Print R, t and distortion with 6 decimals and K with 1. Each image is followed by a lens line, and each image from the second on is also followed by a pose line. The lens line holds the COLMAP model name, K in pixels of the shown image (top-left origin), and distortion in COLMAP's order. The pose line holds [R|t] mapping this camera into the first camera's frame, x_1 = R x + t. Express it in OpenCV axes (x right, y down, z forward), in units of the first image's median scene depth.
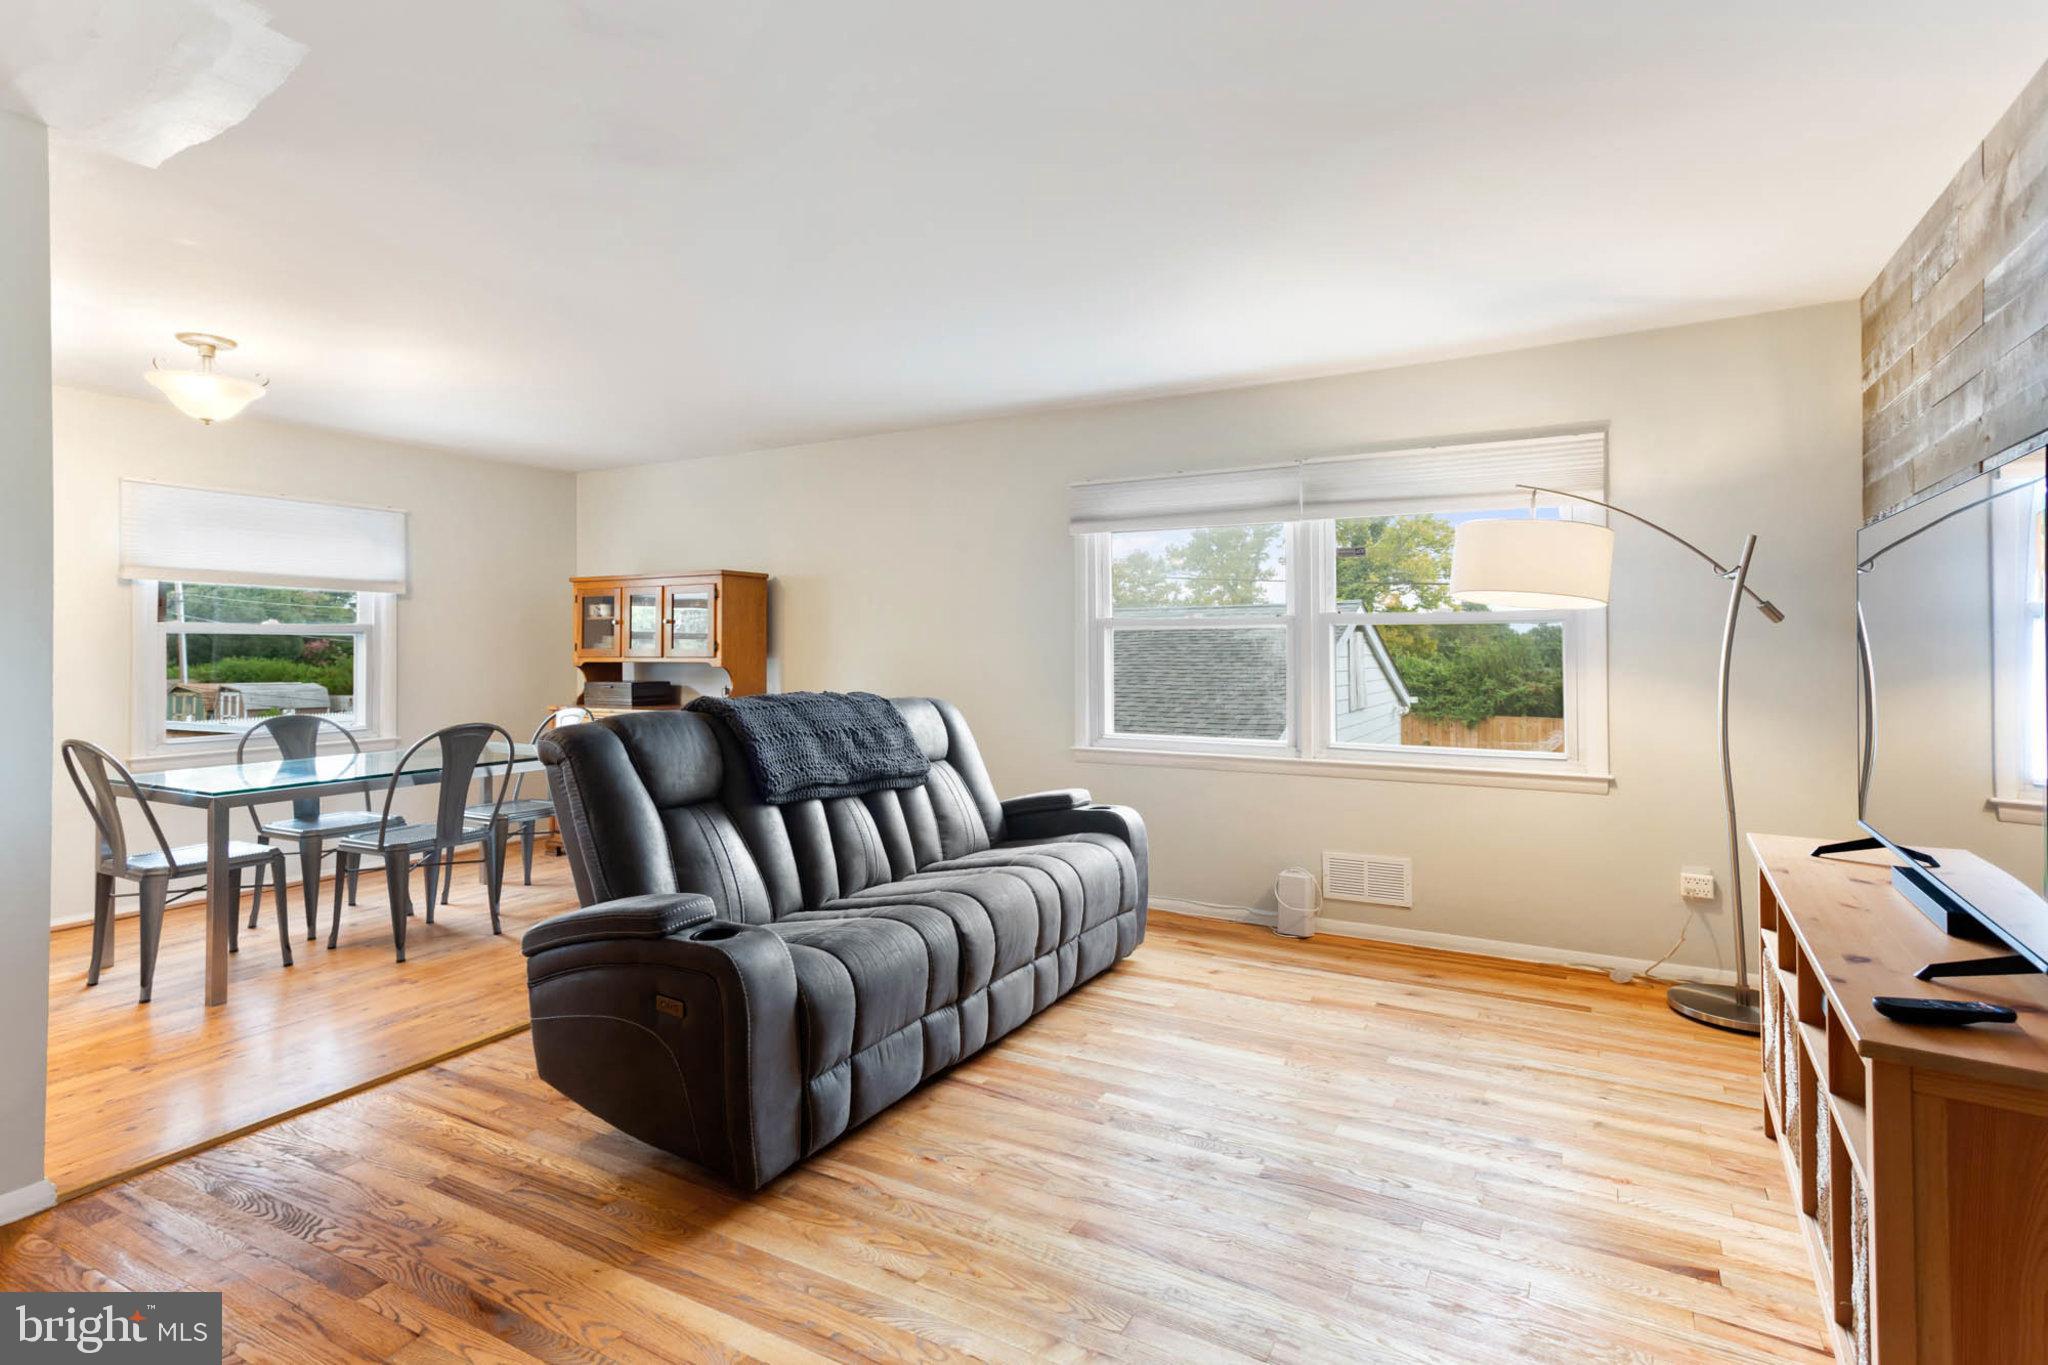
lens RADIAL K [[984.9, 0, 1027.4], [0, 984.9, 640.3], [0, 0, 1]] dist [0.021801, 0.000662]
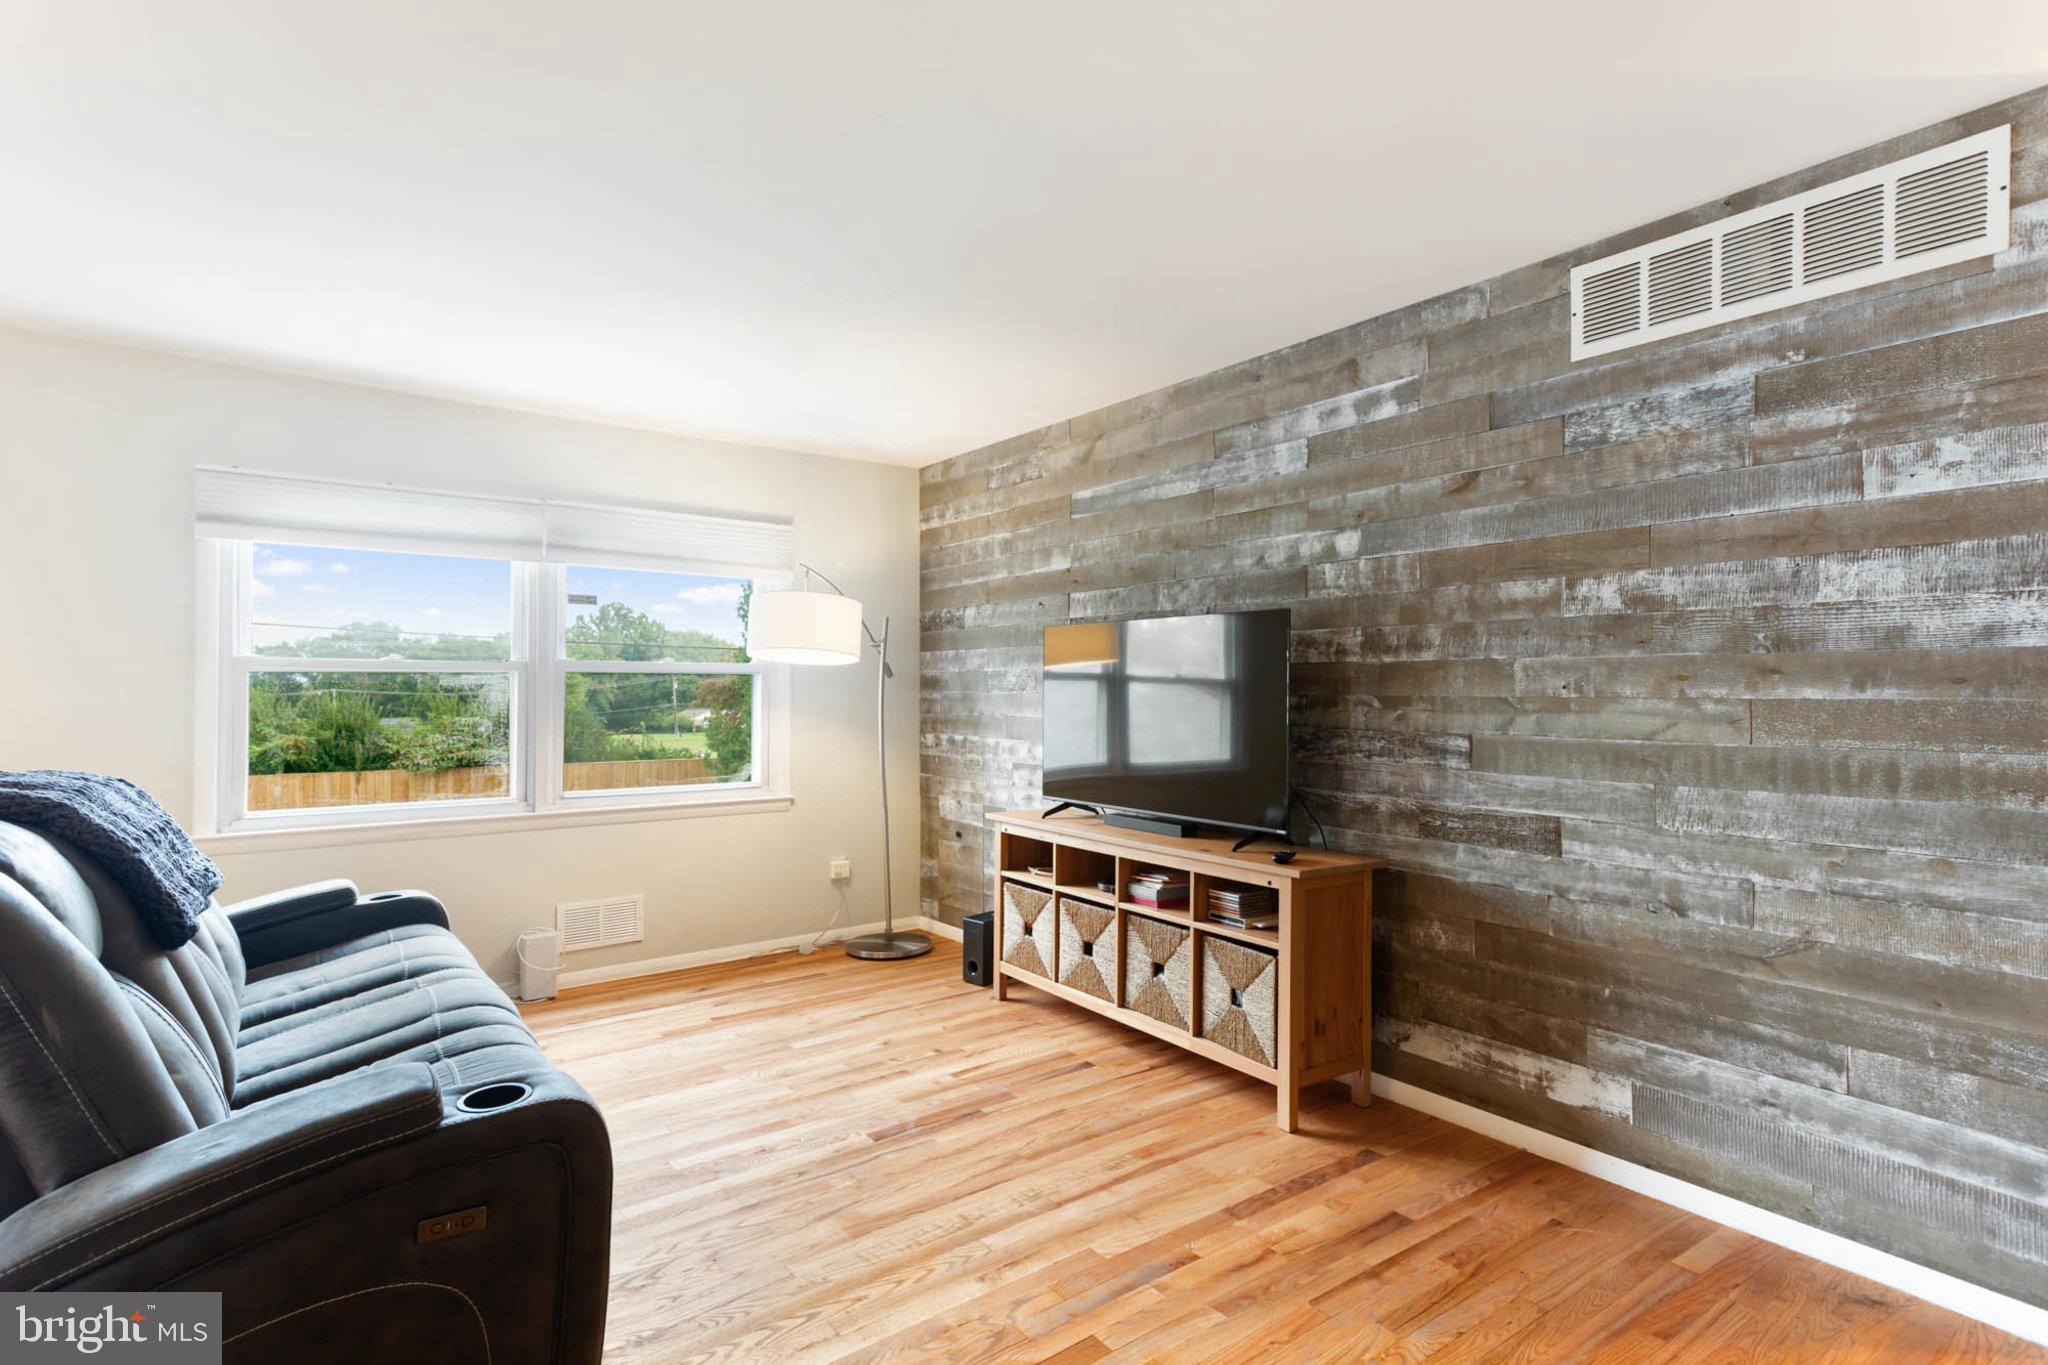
lens RADIAL K [[986.9, 0, 1023.6], [0, 986.9, 690.5], [0, 0, 1]] dist [0.000734, 0.000147]
pose [[0.418868, 0.003934, 0.908039, -0.448764], [-0.004889, 0.999986, -0.002077, 0.002277], [-0.908034, -0.003570, 0.418881, 0.204154]]
